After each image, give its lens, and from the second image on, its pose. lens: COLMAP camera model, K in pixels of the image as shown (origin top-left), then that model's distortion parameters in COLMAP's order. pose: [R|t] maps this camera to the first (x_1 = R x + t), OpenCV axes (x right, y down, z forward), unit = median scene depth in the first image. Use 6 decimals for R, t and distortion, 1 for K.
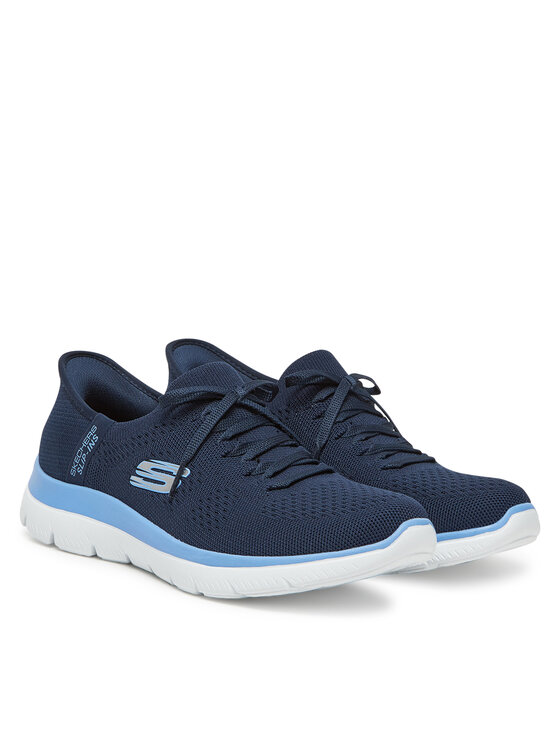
lens RADIAL K [[1212.3, 0, 279.3], [0, 1212.3, 372.7], [0, 0, 1]] dist [0.034484, 0.000000]
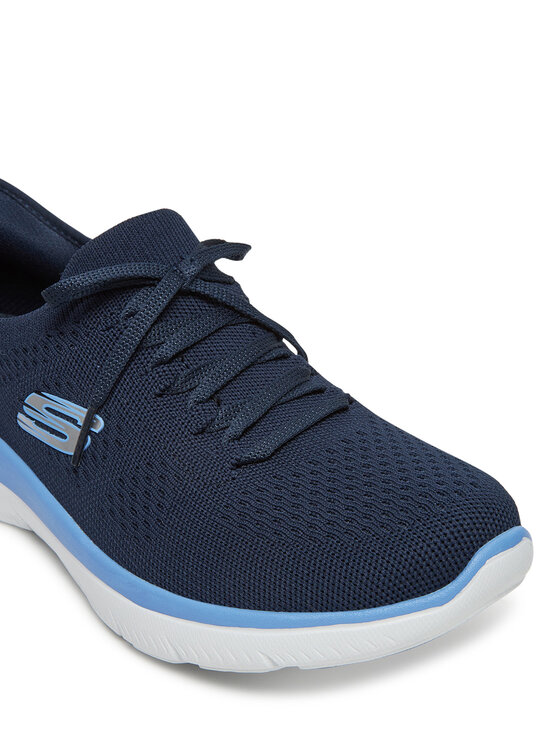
lens RADIAL K [[1667.2, 0, 280.6], [0, 1667.2, 373.3], [0, 0, 1]] dist [-0.050049, 0.000000]
pose [[0.998530, -0.052837, -0.012062, 0.021078], [0.053983, 0.989394, 0.134857, -0.043396], [0.004809, -0.135309, 0.990792, 0.209606]]
